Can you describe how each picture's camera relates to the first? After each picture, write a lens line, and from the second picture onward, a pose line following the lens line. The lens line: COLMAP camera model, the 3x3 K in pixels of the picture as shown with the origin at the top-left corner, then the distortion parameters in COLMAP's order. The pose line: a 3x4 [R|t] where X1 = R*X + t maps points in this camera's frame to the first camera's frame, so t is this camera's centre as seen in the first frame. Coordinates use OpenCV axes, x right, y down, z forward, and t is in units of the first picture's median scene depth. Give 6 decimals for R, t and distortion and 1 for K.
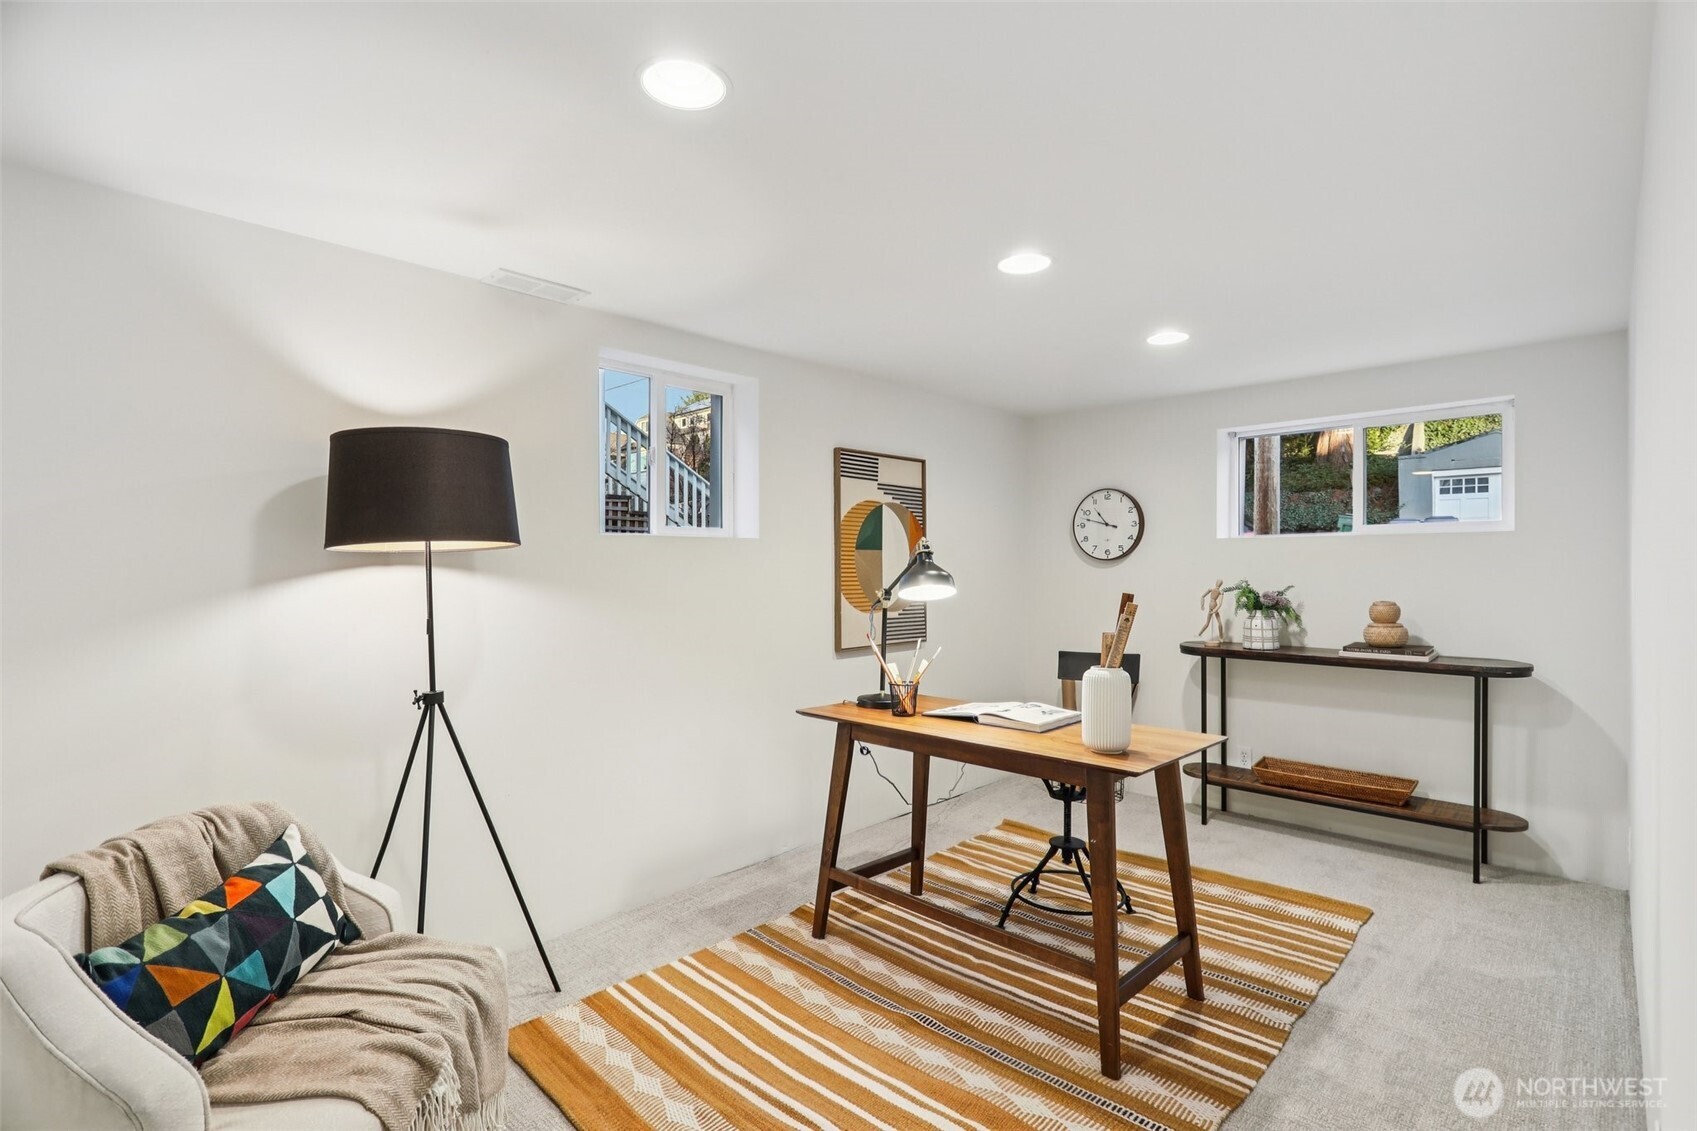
lens RADIAL K [[819.3, 0, 848.5], [0, 819.3, 565.5], [0, 0, 1]] dist [-0.001611, 0.000009]
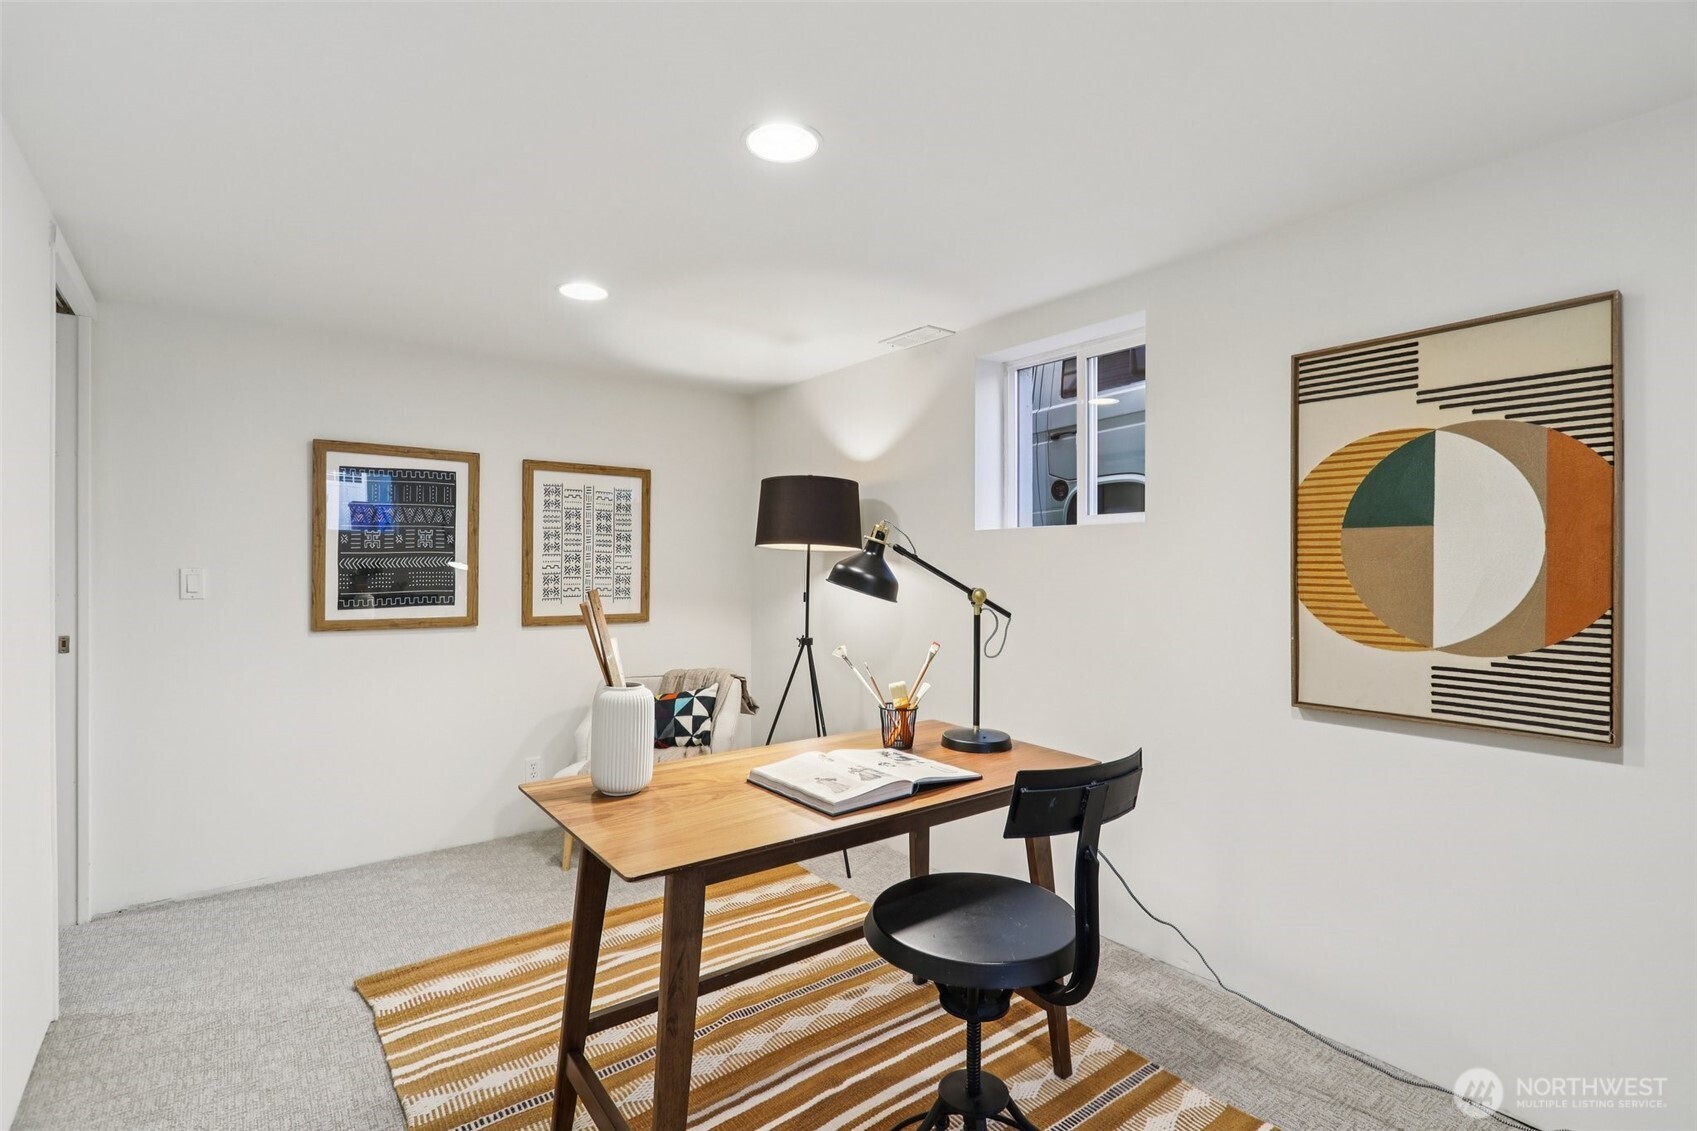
lens RADIAL K [[775.0, 0, 848.5], [0, 775.0, 565.5], [0, 0, 1]] dist [-0.001396, -0.000548]
pose [[-0.152683, 0.011285, -0.988211, 0.566361], [0.004782, 0.999932, 0.010680, -0.001918], [0.988264, -0.003095, -0.152727, 0.750573]]
